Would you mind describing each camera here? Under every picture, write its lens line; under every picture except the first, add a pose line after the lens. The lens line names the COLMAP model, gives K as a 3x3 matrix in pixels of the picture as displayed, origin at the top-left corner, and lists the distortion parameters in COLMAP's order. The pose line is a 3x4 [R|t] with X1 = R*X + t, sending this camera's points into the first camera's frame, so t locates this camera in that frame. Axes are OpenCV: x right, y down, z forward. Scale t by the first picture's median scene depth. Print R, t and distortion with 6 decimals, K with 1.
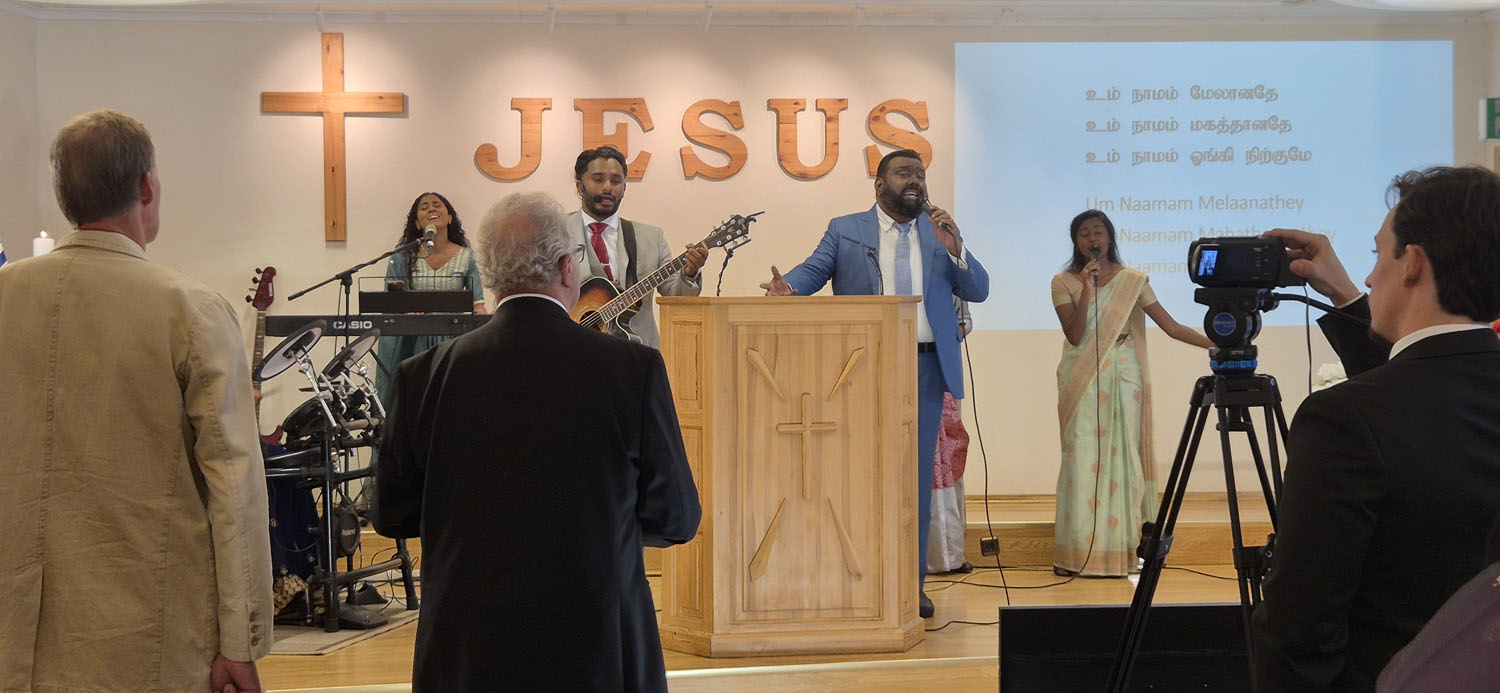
lens RADIAL K [[952.0, 0, 750.0], [0, 952.0, 346.5], [0, 0, 1]] dist [0.064904, -0.048817]
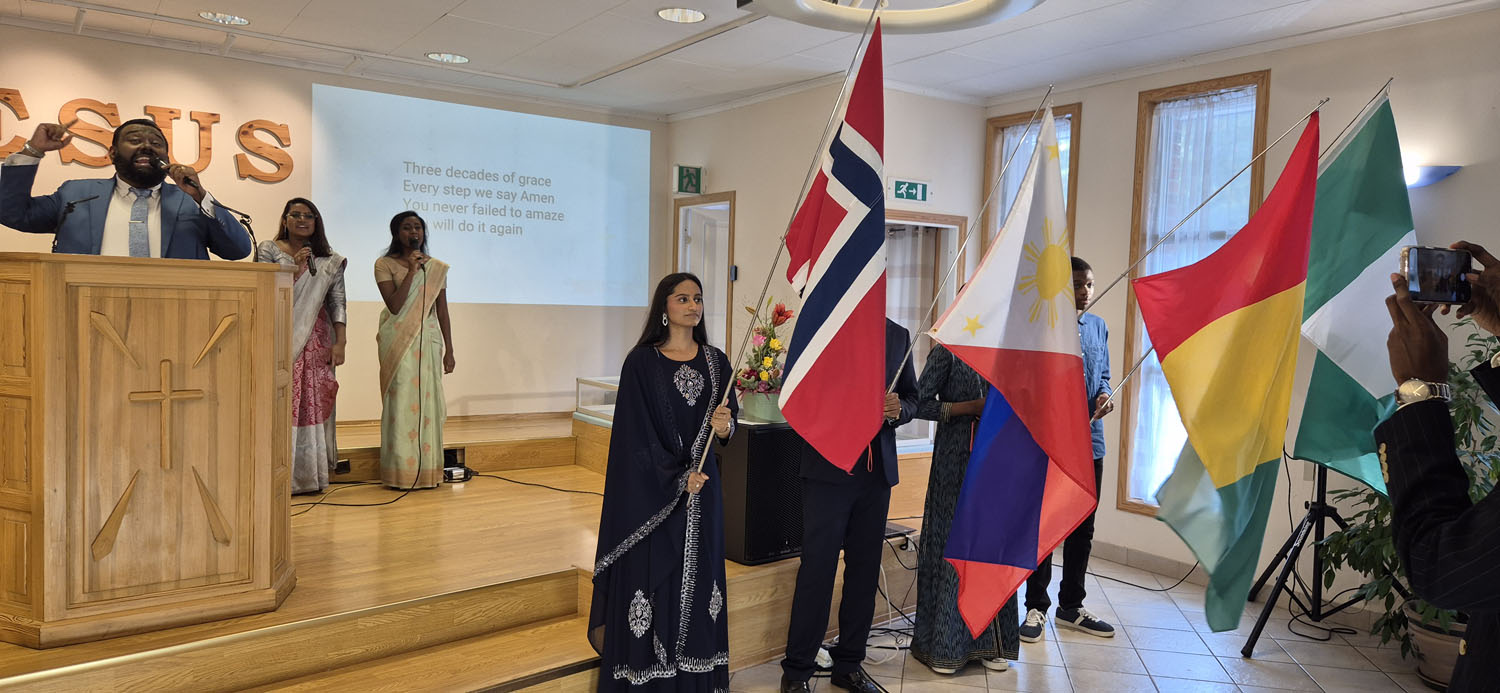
lens RADIAL K [[952.0, 0, 750.0], [0, 952.0, 346.5], [0, 0, 1]] dist [0.064904, -0.048817]
pose [[0.821298, 0.005809, 0.570469, -0.015658], [-0.021656, 0.999545, 0.021000, 0.002286], [-0.570088, -0.029601, 0.821050, -0.143781]]
